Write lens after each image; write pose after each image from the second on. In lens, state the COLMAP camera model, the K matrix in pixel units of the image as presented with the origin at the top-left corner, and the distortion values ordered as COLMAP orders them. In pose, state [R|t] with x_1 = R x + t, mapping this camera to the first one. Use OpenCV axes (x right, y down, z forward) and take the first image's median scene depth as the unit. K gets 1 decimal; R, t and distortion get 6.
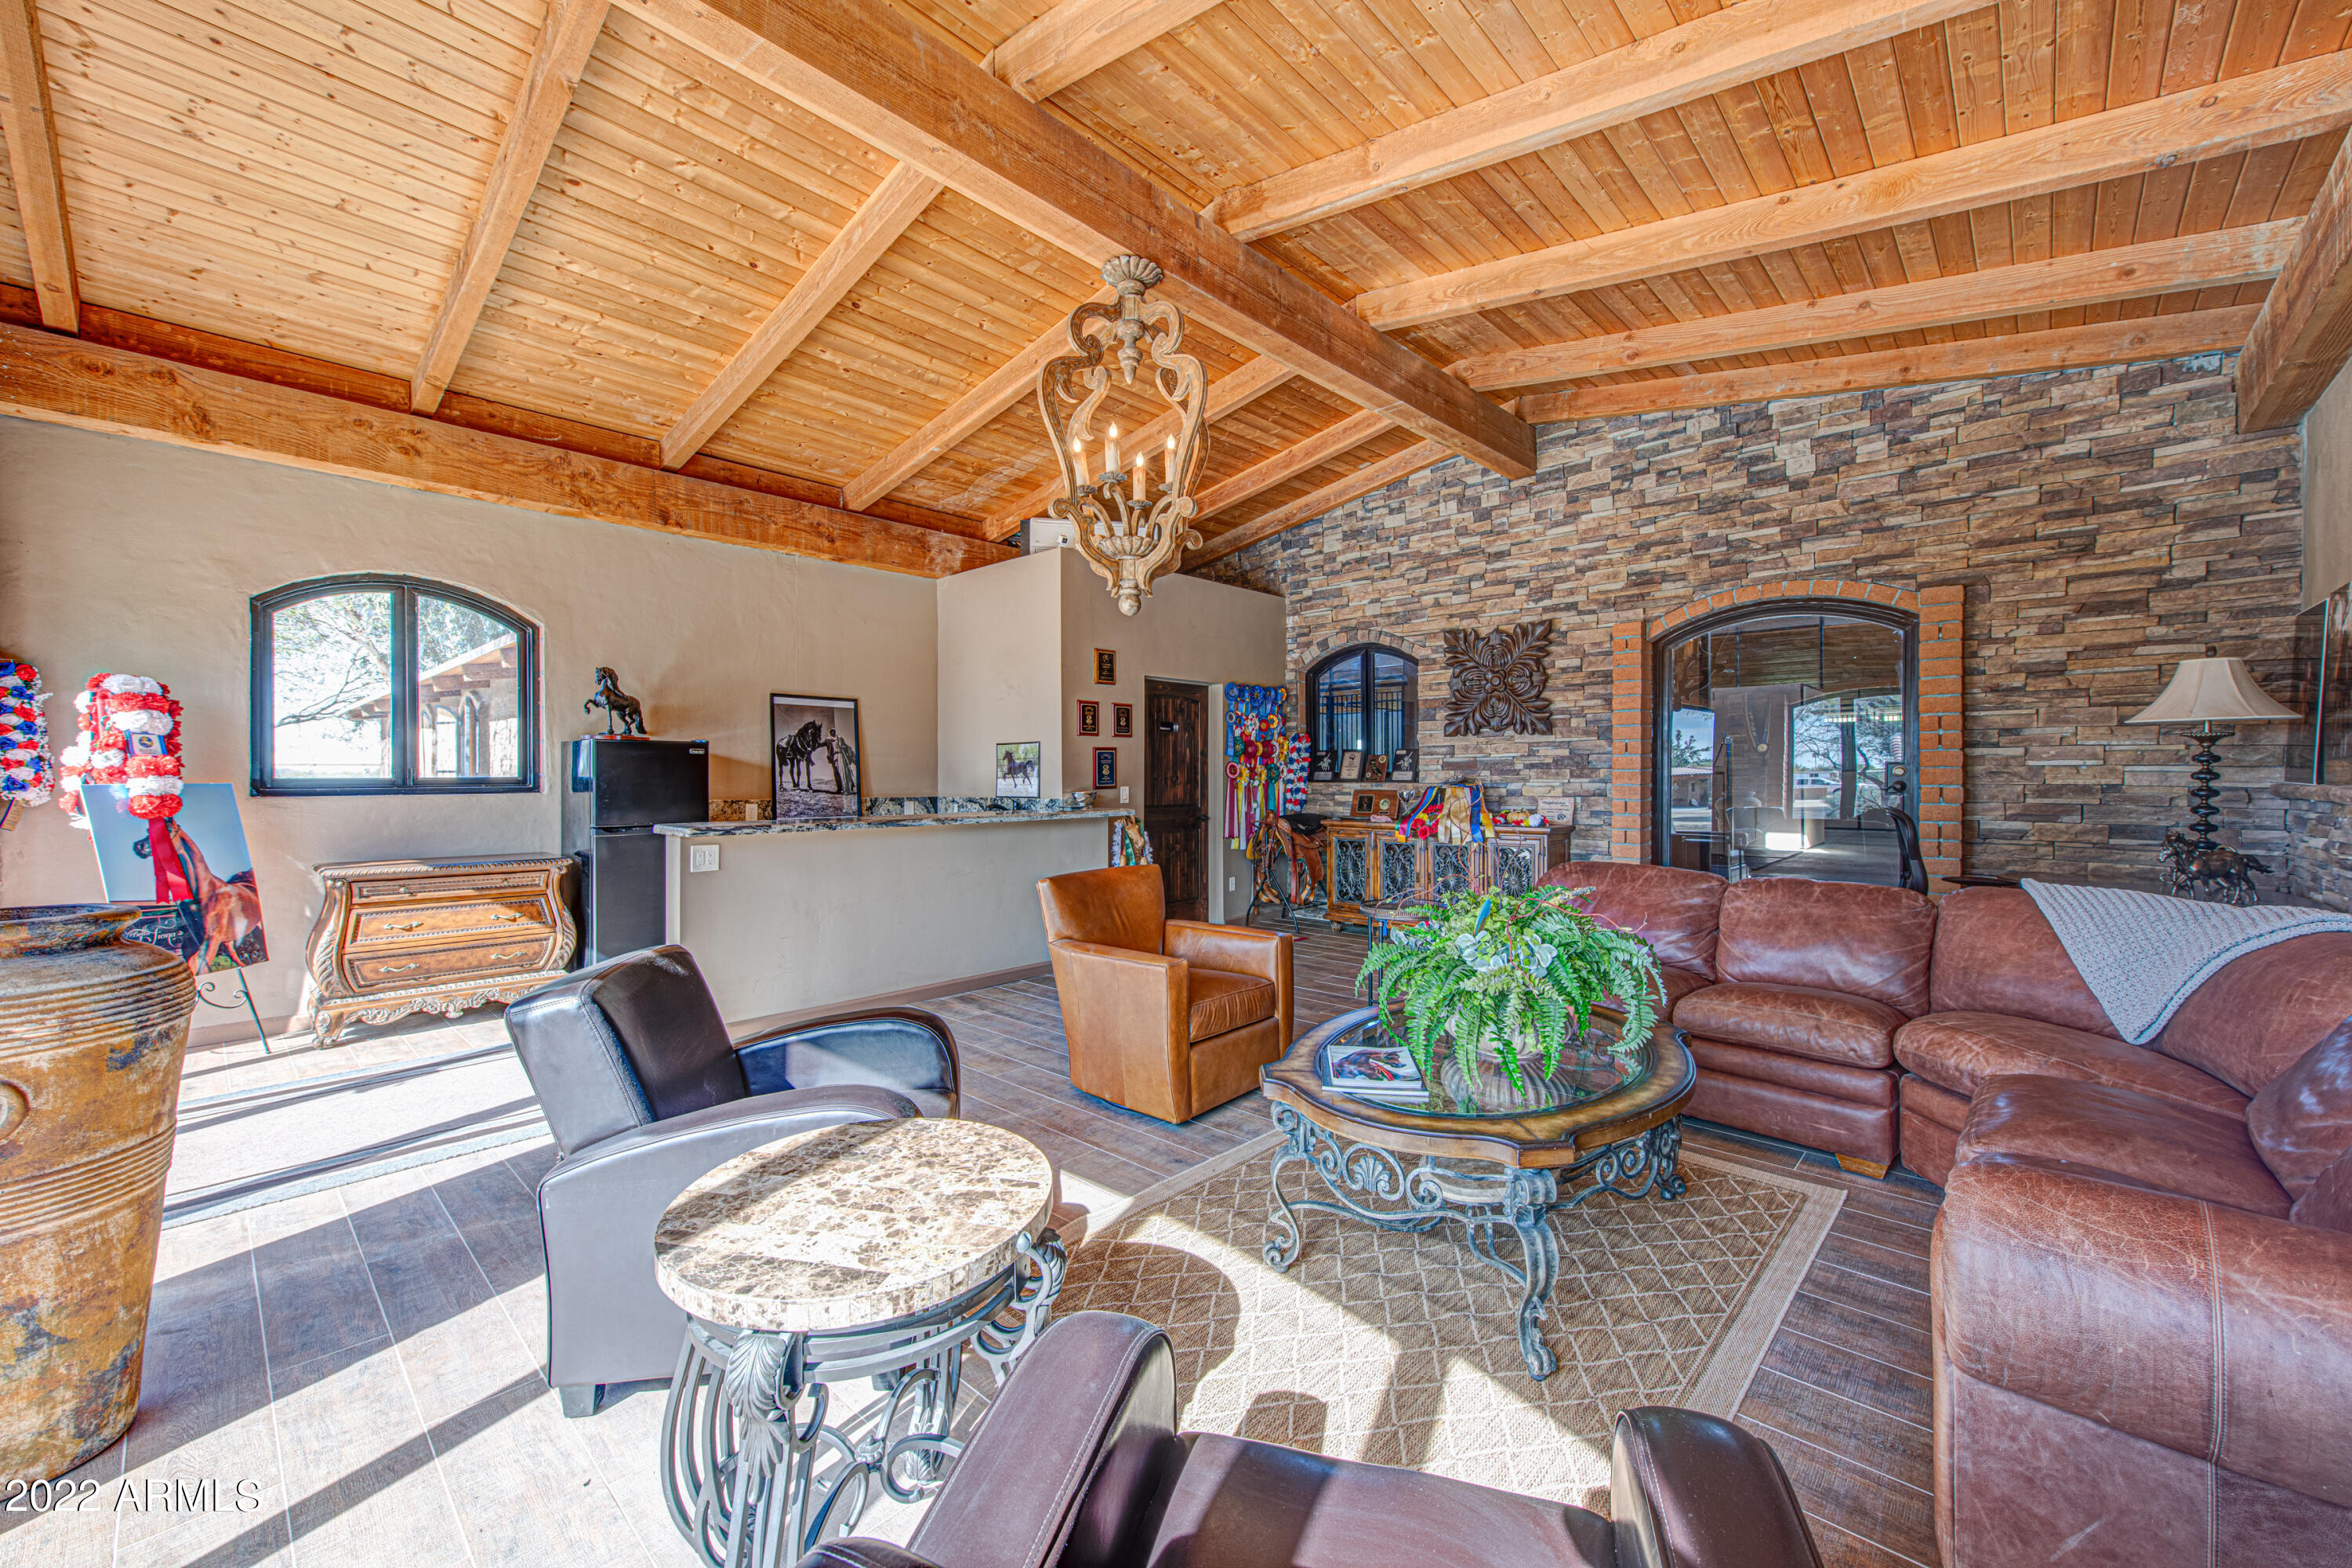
lens RADIAL K [[916.8, 0, 1188.6], [0, 916.8, 778.9], [0, 0, 1]] dist [0.014636, -0.004252]
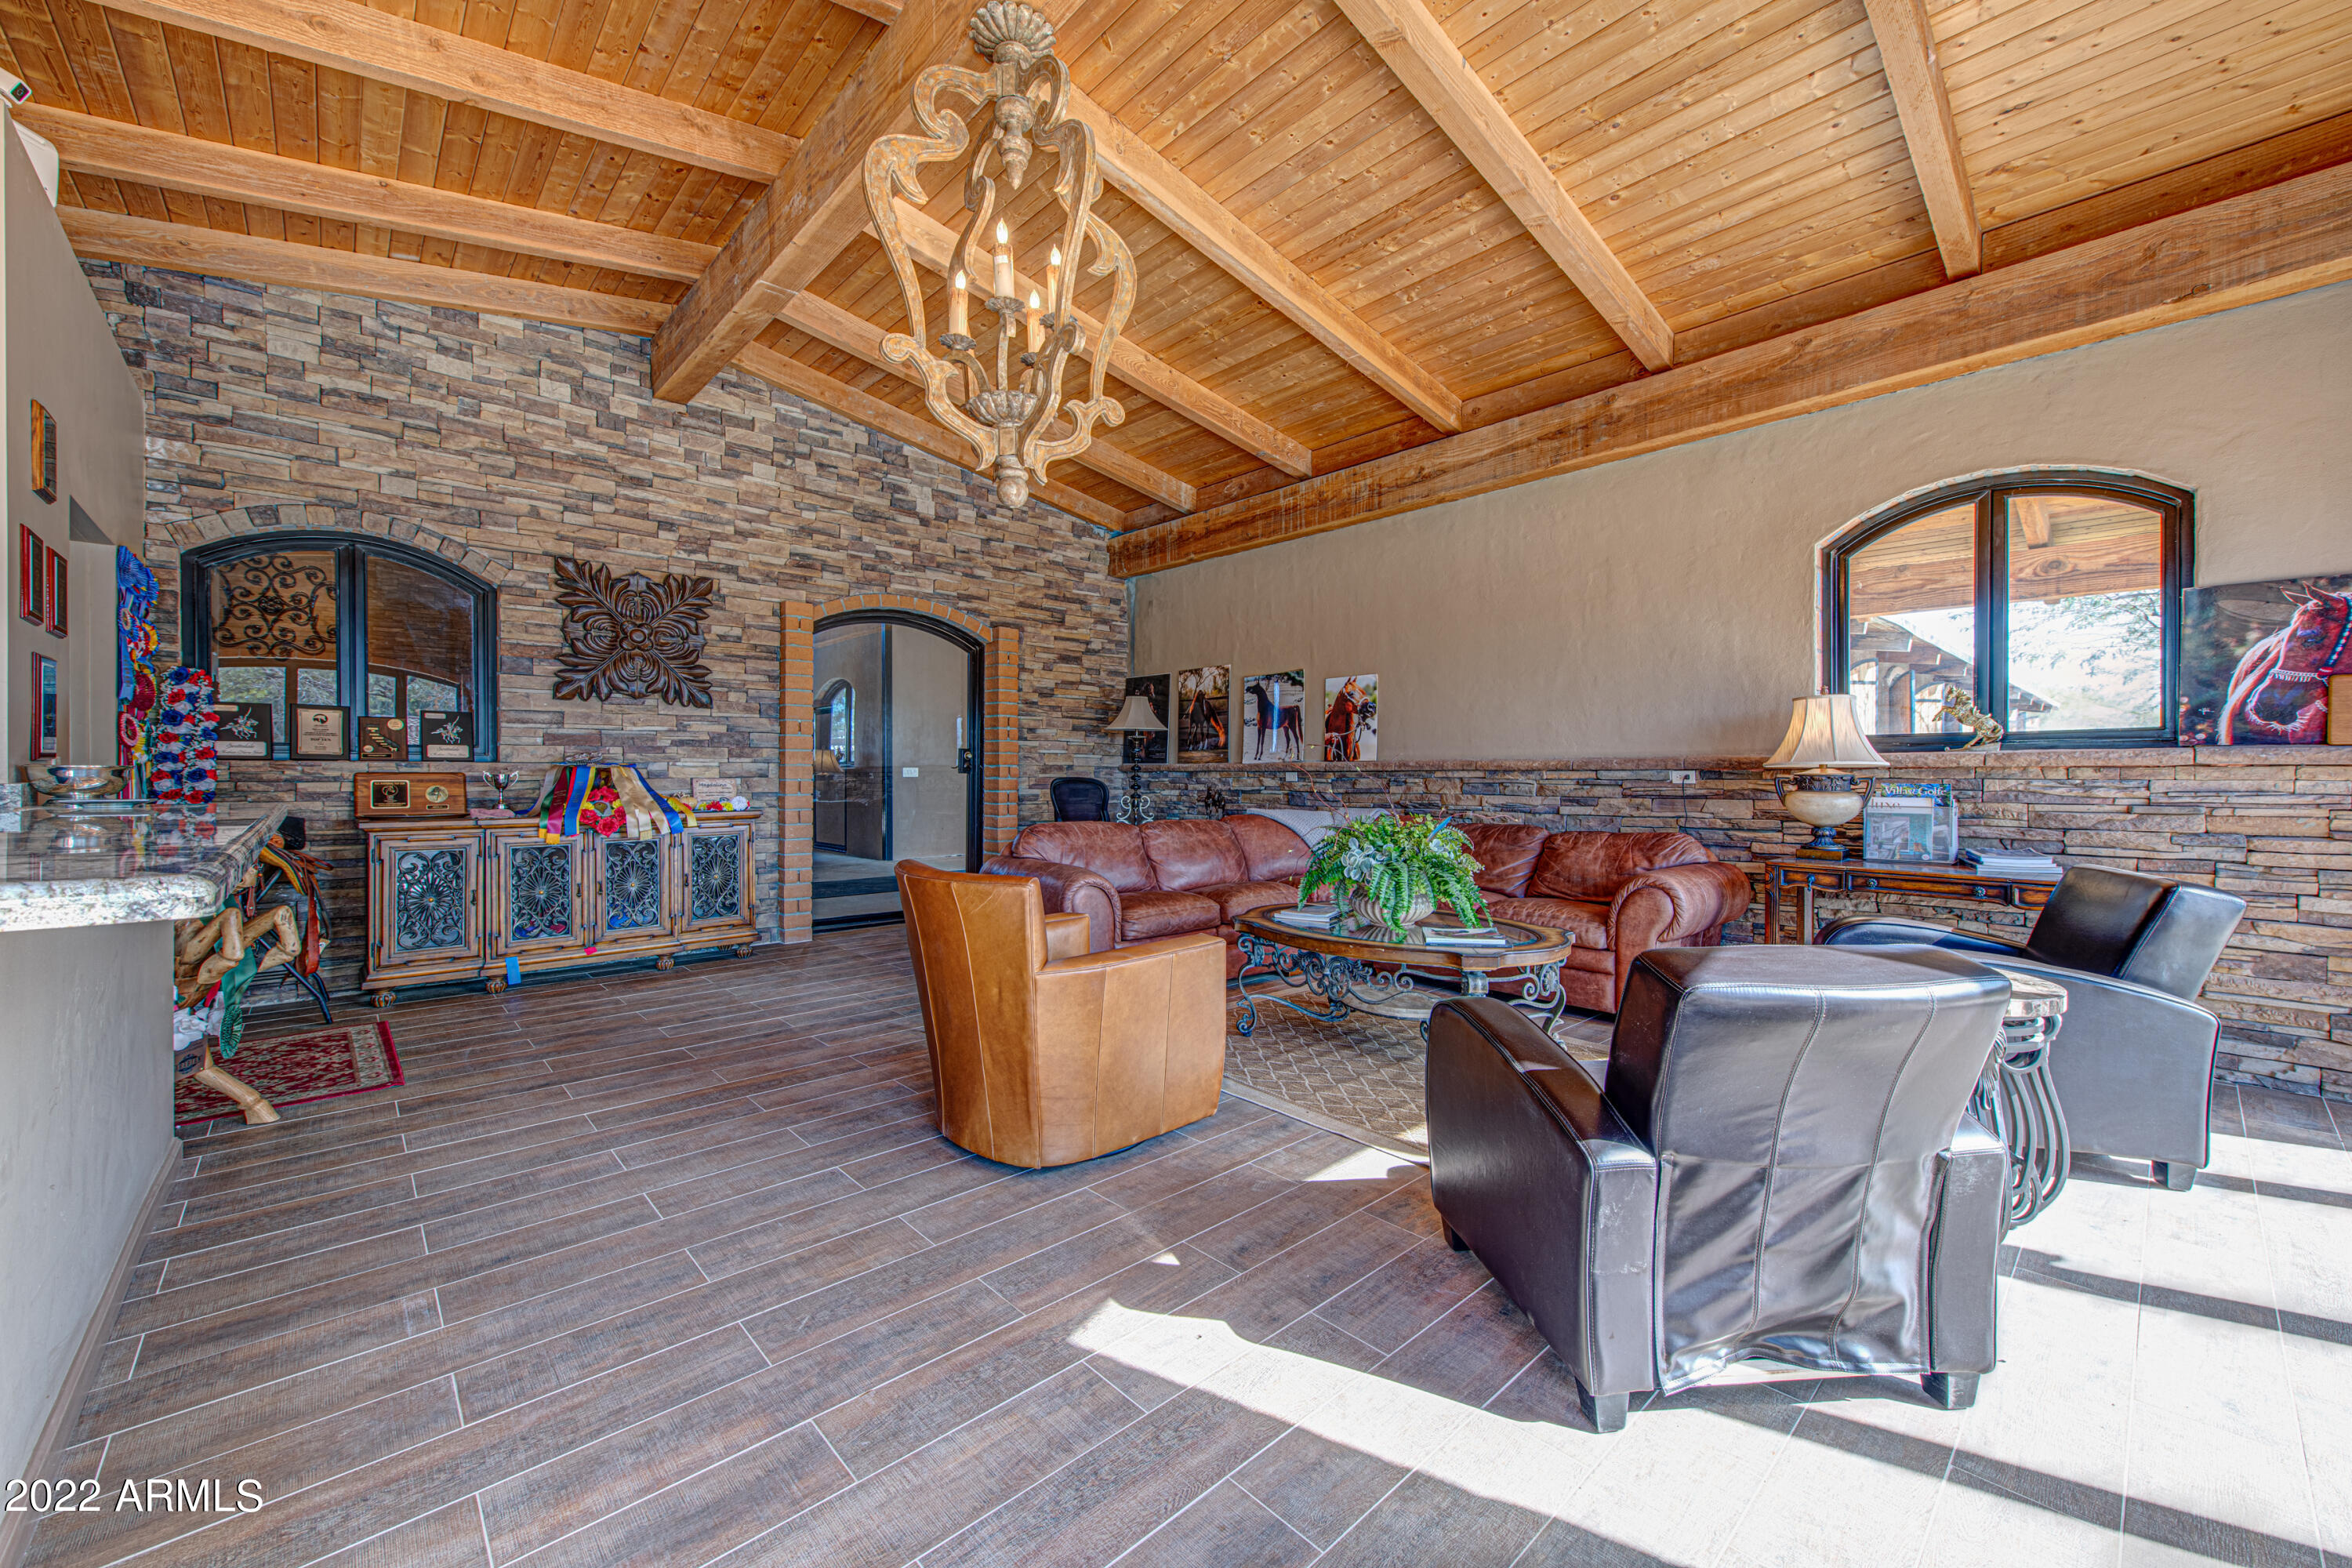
lens RADIAL K [[916.8, 0, 1188.6], [0, 916.8, 778.9], [0, 0, 1]] dist [0.014636, -0.004252]
pose [[0.070609, -0.001693, 0.997503, -0.459480], [0.004868, 0.999987, 0.001352, 0.021114], [-0.997492, 0.004761, 0.070617, 0.479000]]
